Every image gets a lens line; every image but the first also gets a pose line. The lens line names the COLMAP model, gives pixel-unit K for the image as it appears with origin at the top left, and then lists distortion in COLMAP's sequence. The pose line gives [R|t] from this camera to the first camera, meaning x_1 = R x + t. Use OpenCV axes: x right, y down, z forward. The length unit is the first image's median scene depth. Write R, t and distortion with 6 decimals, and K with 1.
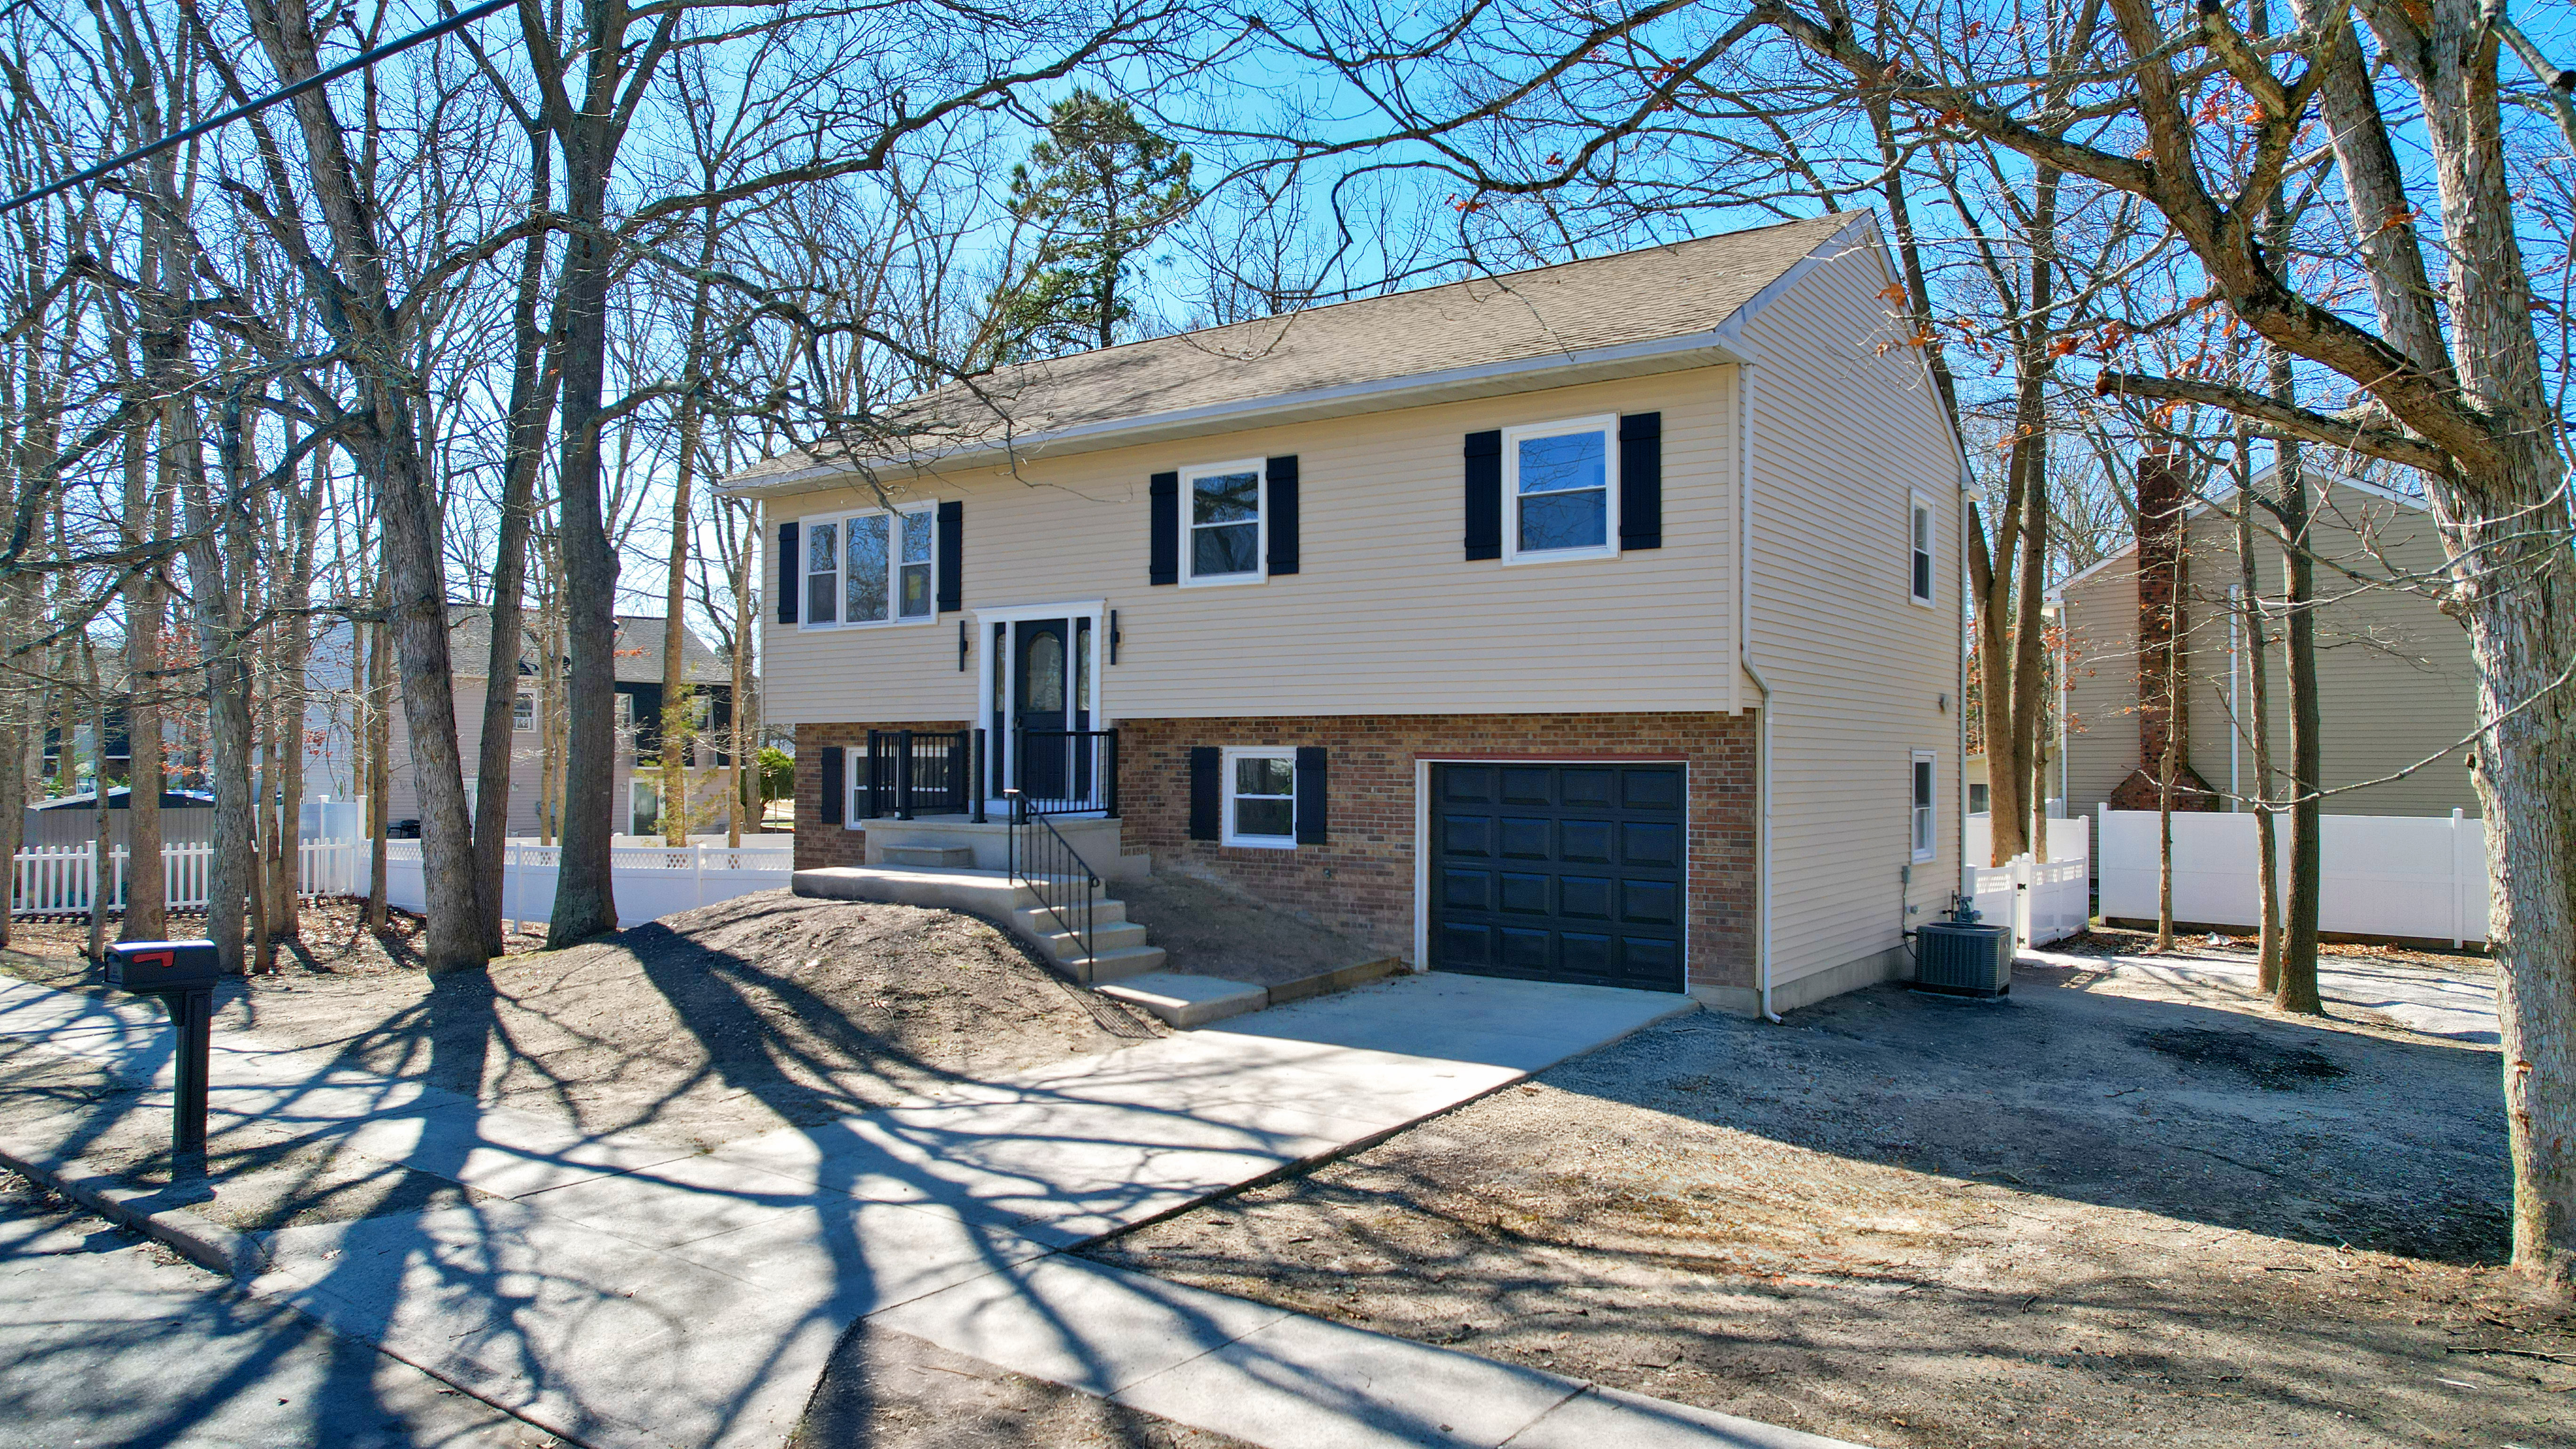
lens RADIAL K [[1657.3, 0, 1288.0], [0, 1657.3, 724.5], [0, 0, 1]] dist [-0.008045, -0.002104]
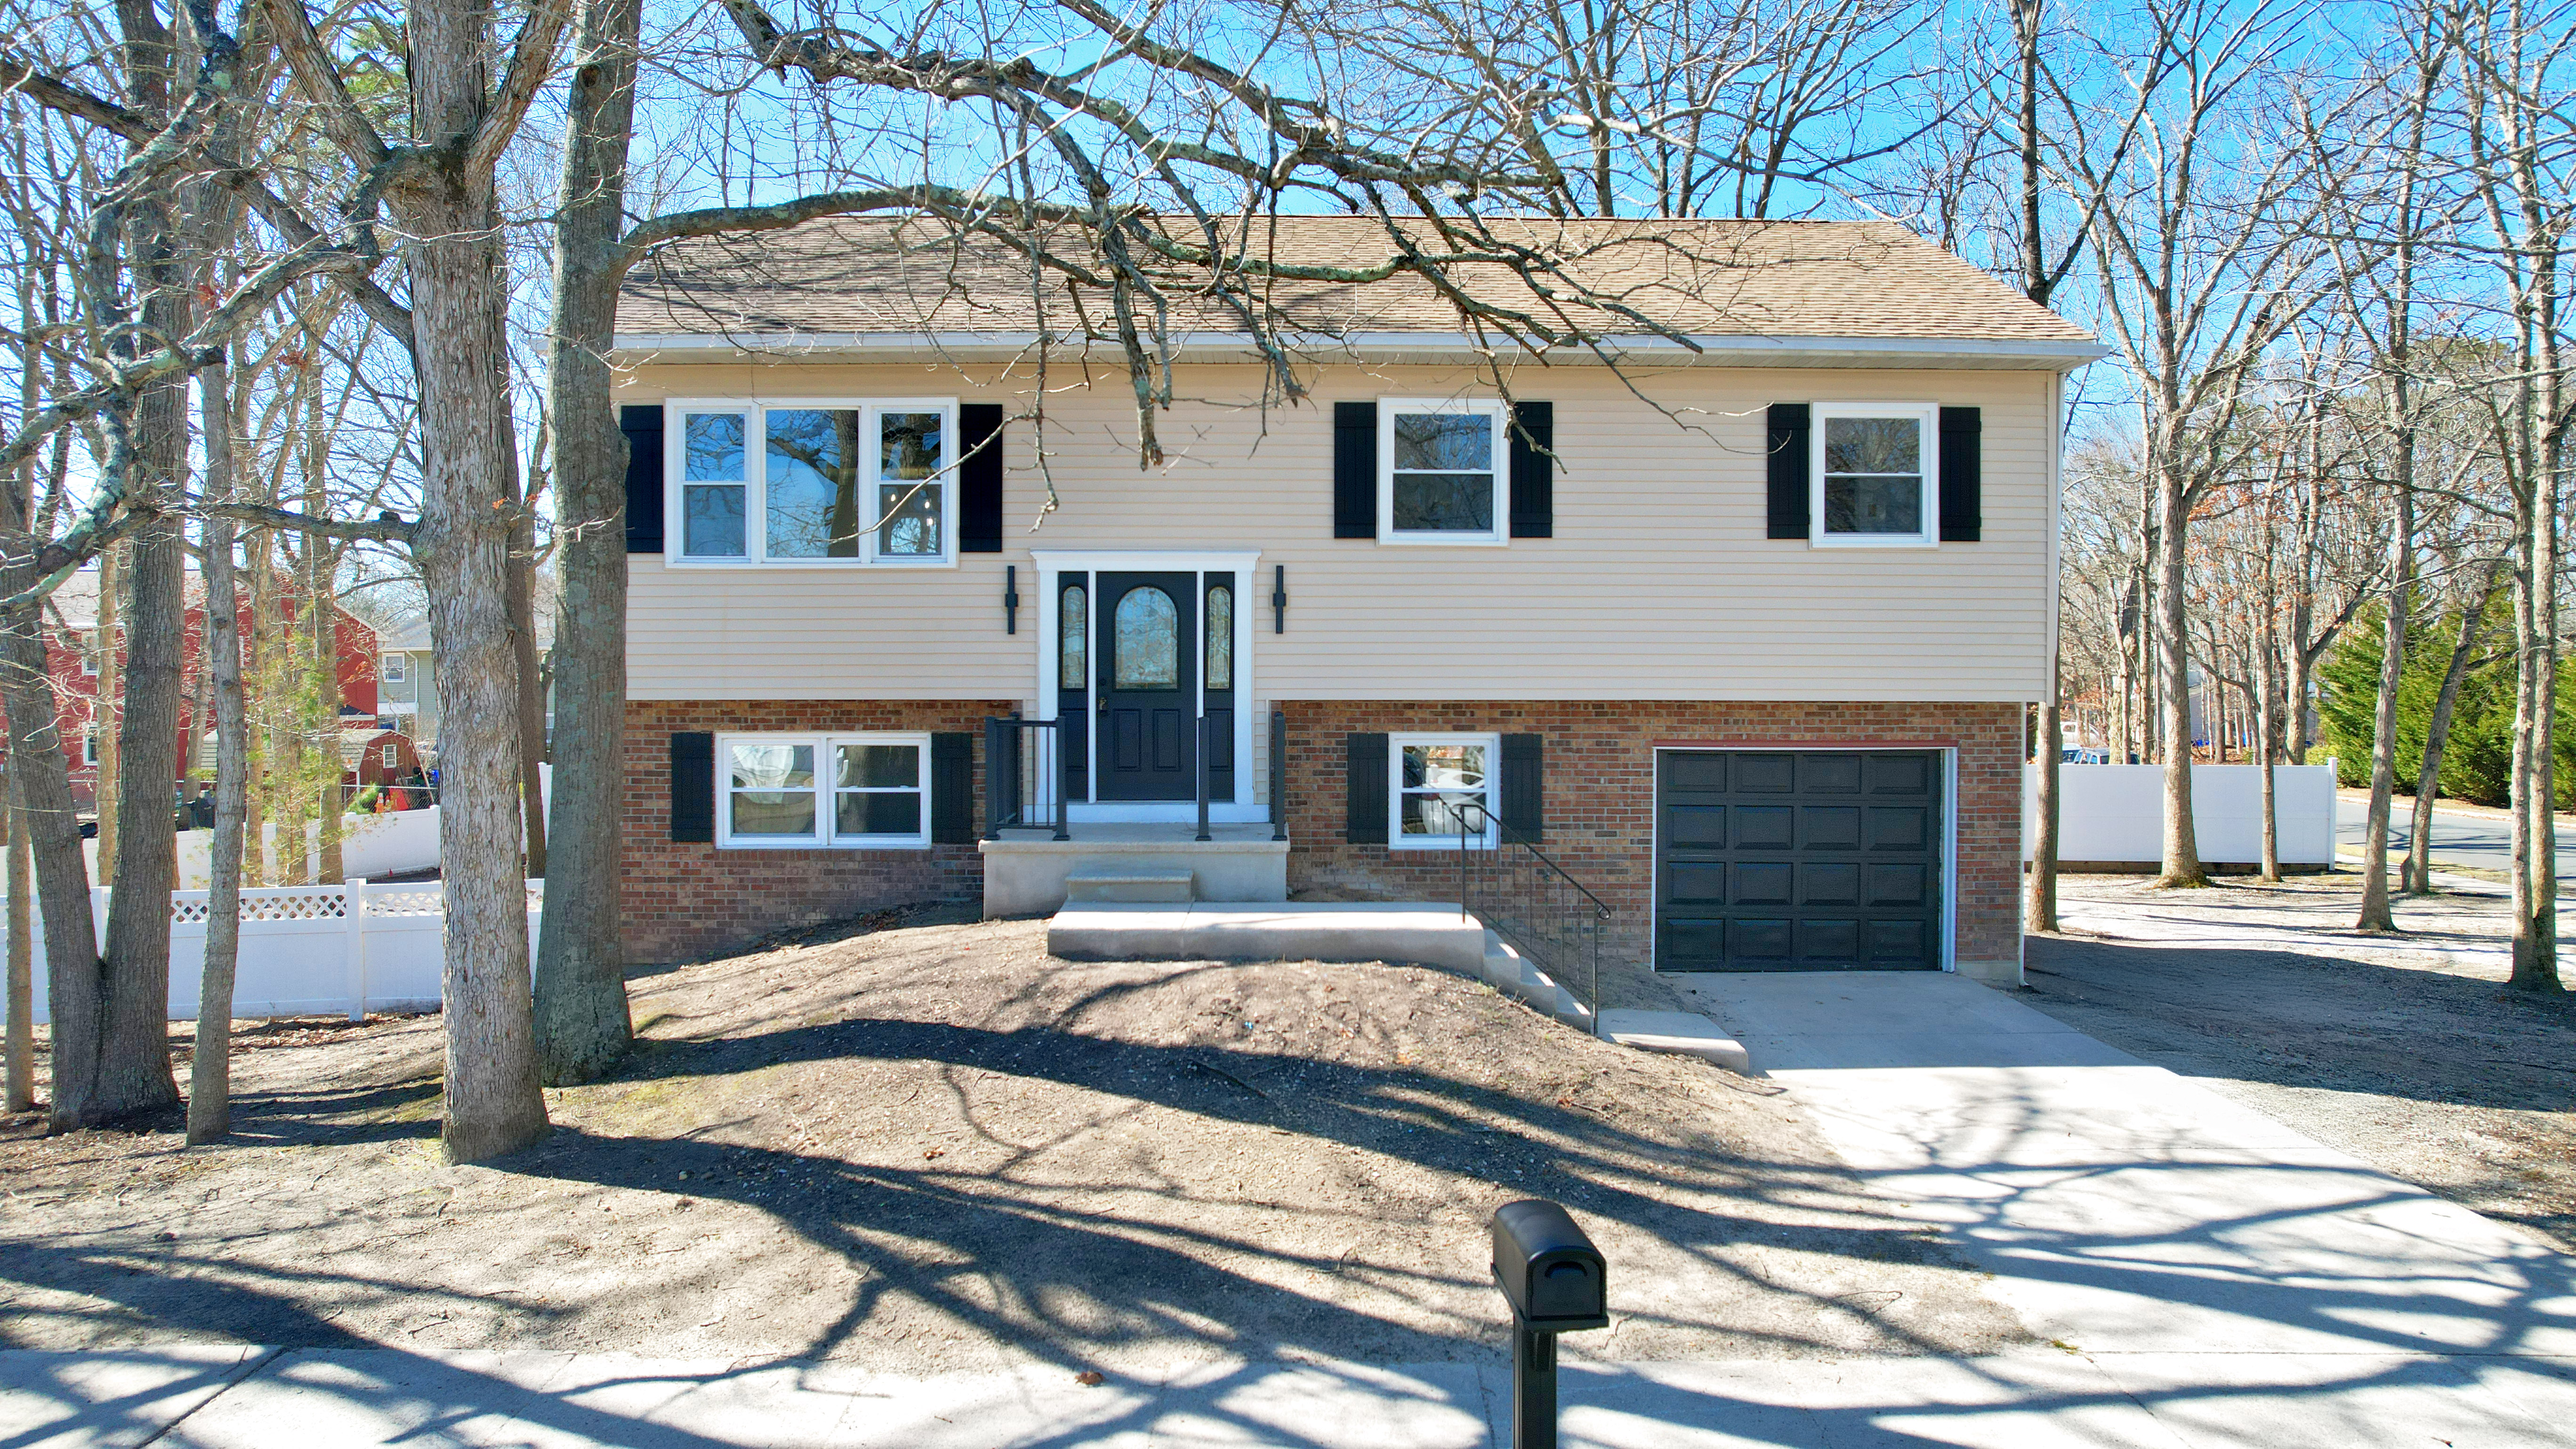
lens RADIAL K [[1550.3, 0, 1288.0], [0, 1550.3, 724.5], [0, 0, 1]] dist [-0.002757, -0.000151]
pose [[0.801439, 0.003150, 0.598068, -0.616470], [-0.008656, 0.999942, 0.006333, 0.004686], [-0.598013, -0.010253, 0.801421, 0.430714]]
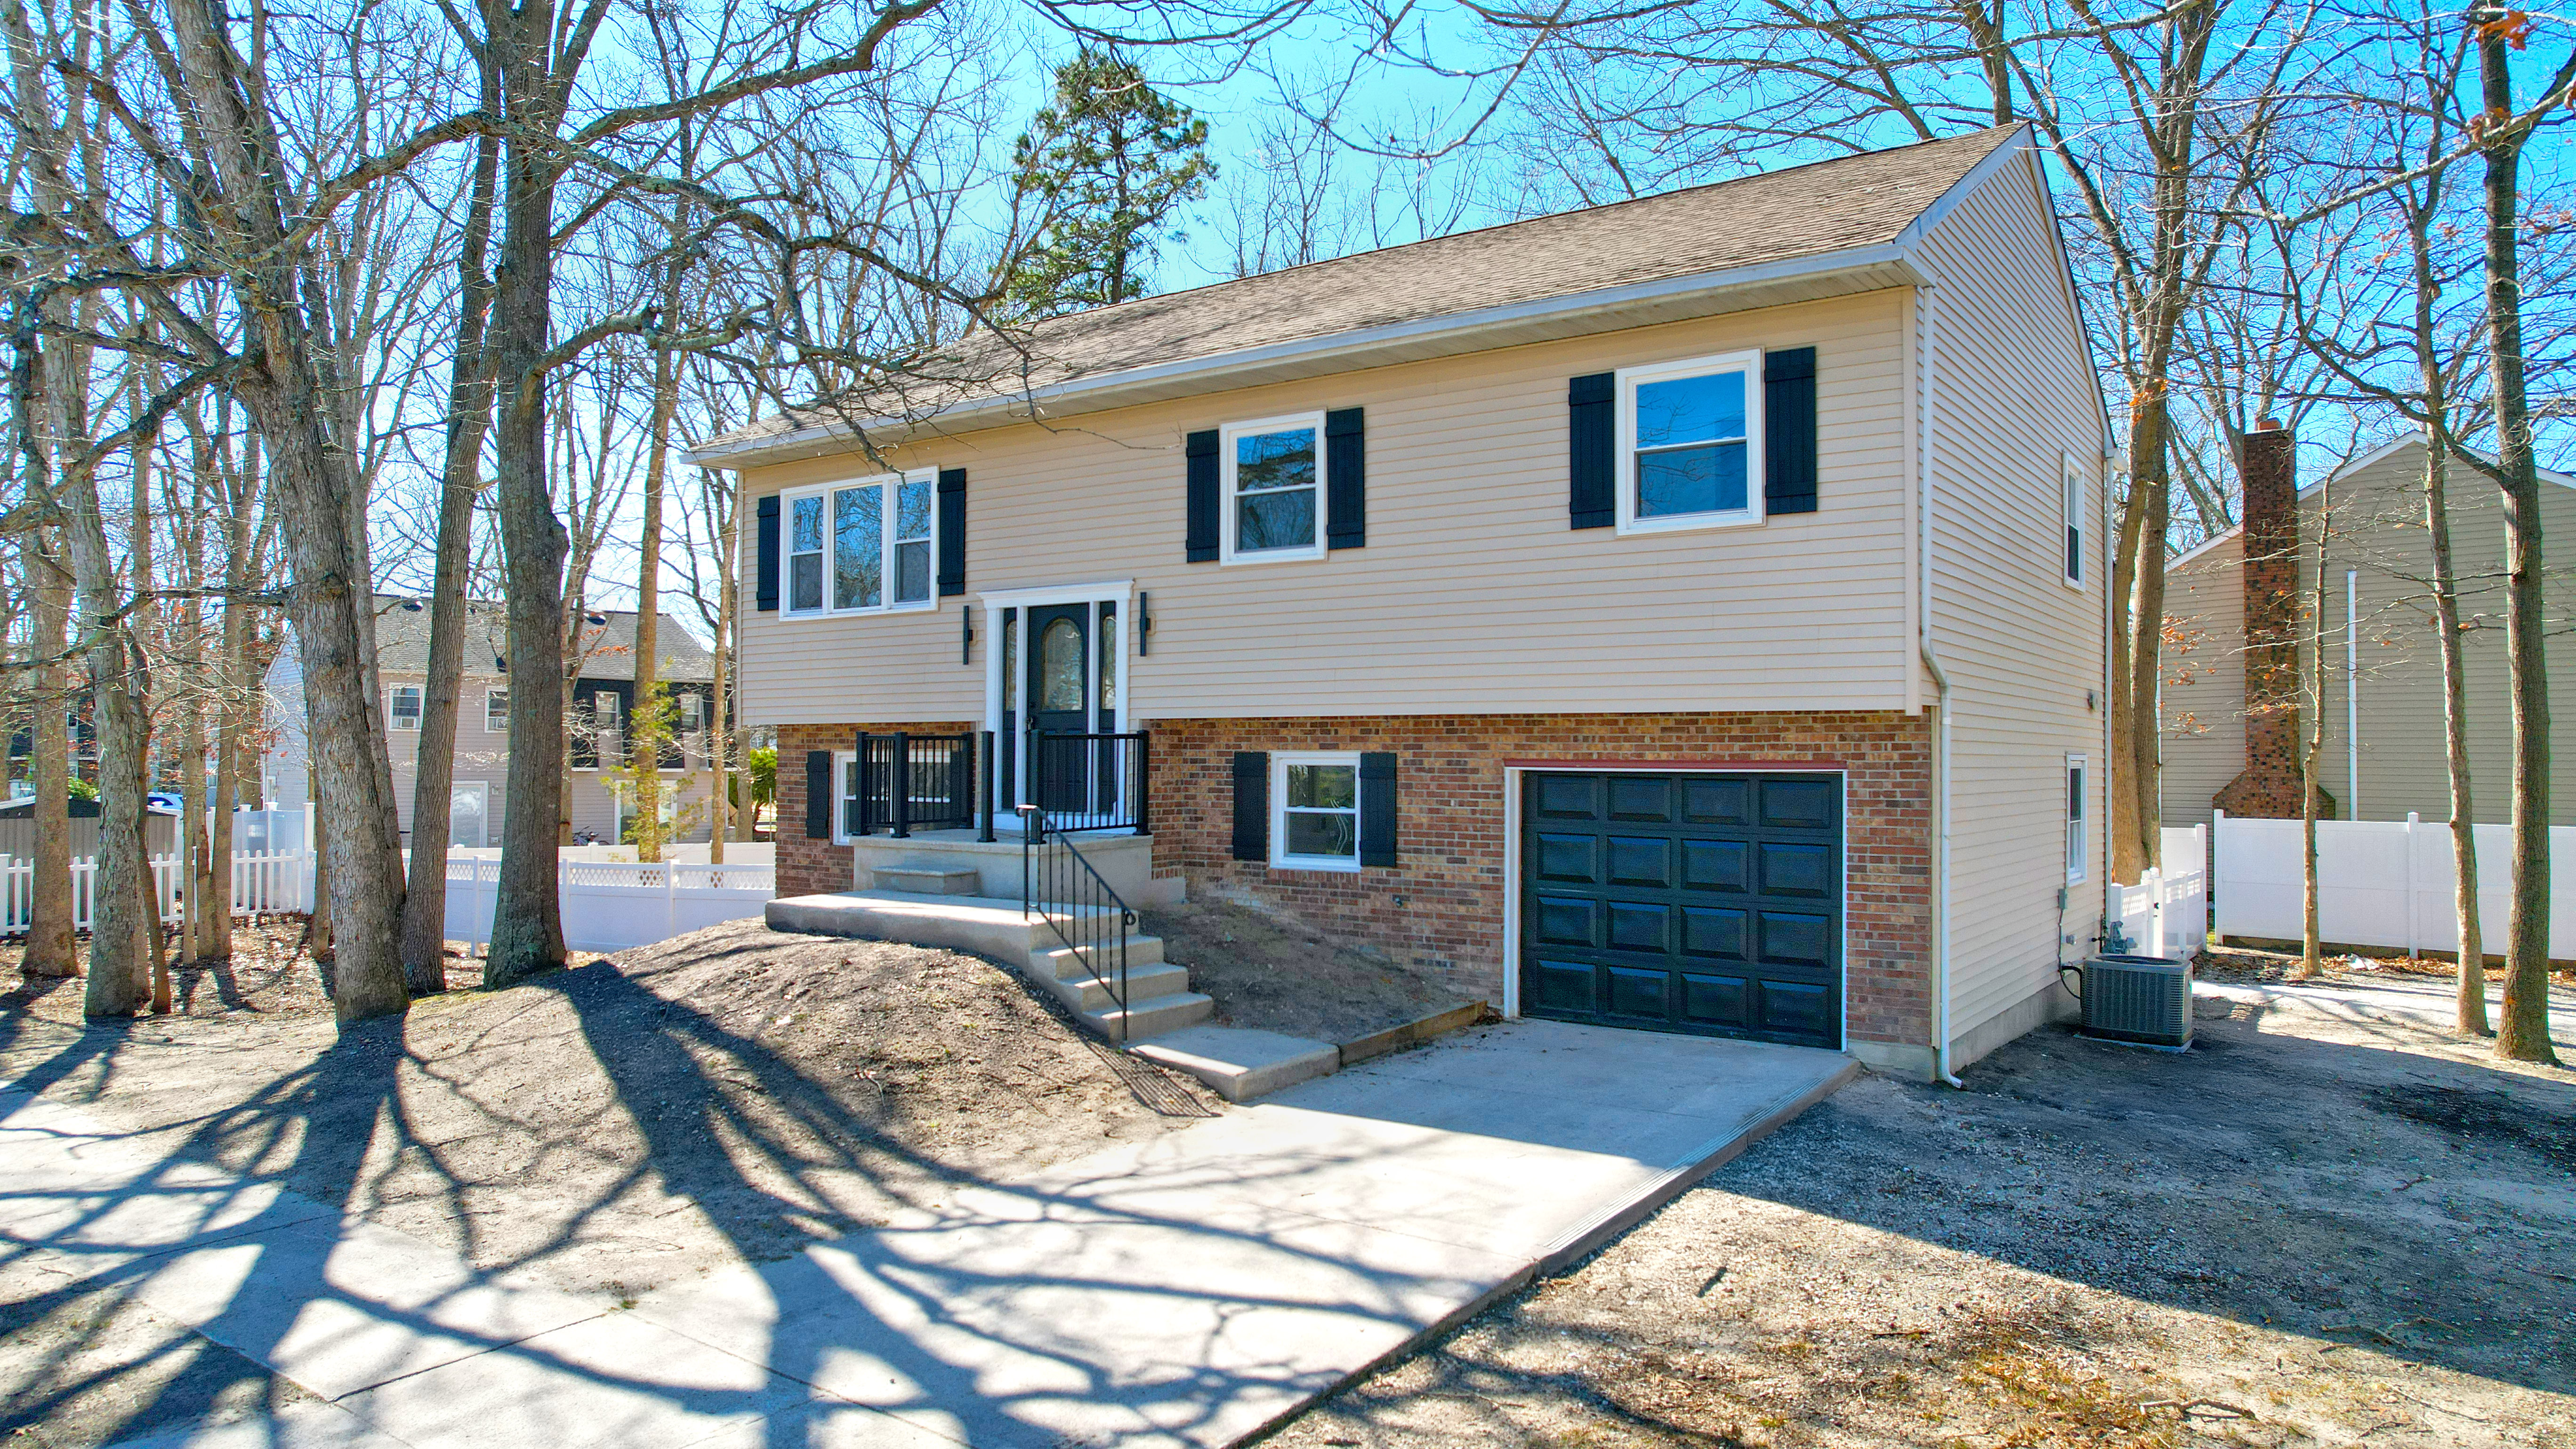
lens RADIAL K [[1643.2, 0, 1288.0], [0, 1643.2, 724.5], [0, 0, 1]] dist [0.000684, 0.005150]
pose [[0.999999, -0.000988, 0.000861, -0.034495], [0.000987, 0.999999, 0.000583, -0.001243], [-0.000862, -0.000582, 0.999999, 0.165575]]
